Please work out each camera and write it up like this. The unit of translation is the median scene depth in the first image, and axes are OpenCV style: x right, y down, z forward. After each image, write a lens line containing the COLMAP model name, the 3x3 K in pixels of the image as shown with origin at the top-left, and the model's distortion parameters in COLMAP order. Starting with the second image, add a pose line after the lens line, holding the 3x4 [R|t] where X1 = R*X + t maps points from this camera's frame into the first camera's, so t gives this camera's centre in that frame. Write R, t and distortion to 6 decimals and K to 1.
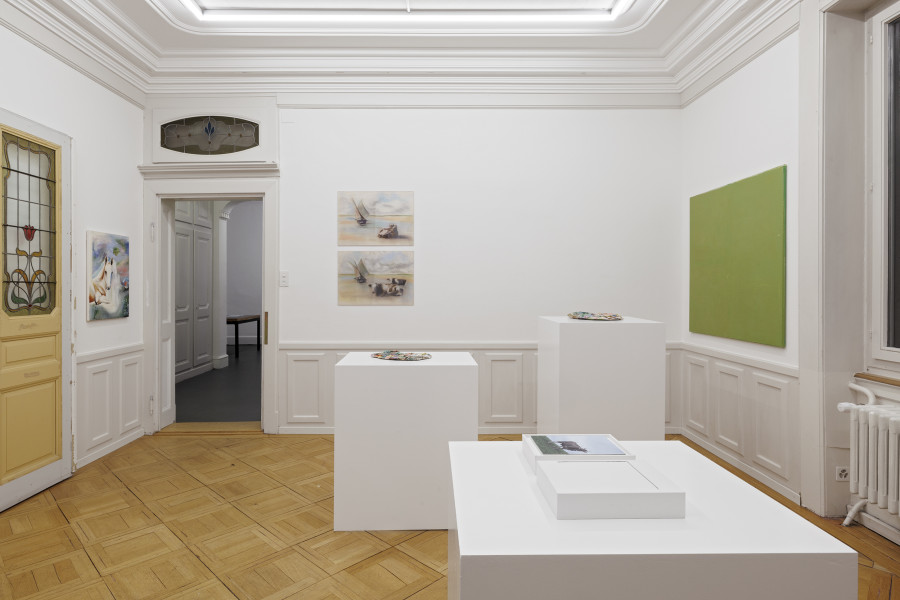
lens RADIAL K [[496.1, 0, 447.2], [0, 496.1, 290.7], [0, 0, 1]] dist [-0.005935, -0.000603]
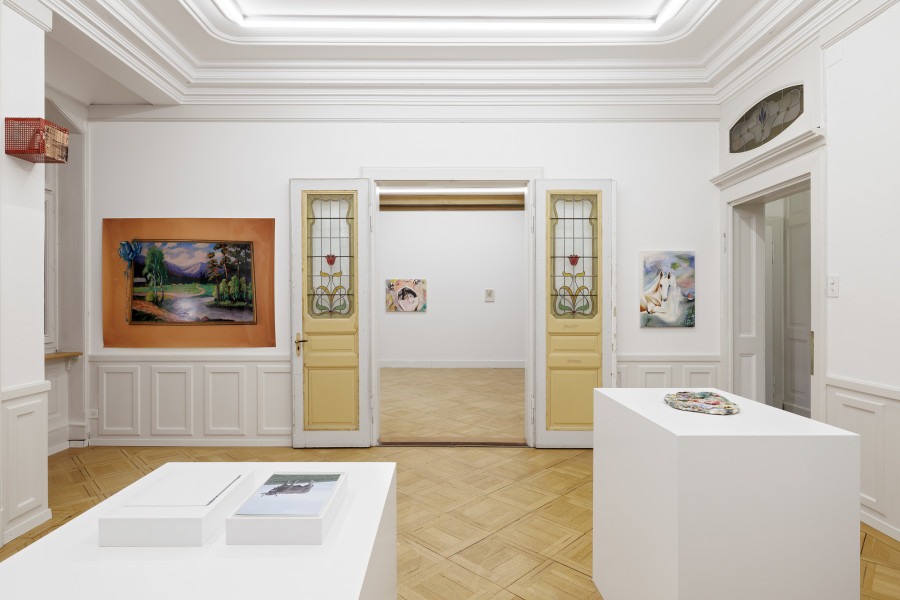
lens RADIAL K [[492.7, 0, 448.8], [0, 492.7, 303.0], [0, 0, 1]] dist [0.003478, 0.000024]
pose [[-0.023886, 0.006063, -0.999696, 0.519957], [-0.006677, 0.999958, 0.006224, -0.001355], [0.999692, 0.006823, -0.023845, 0.627648]]
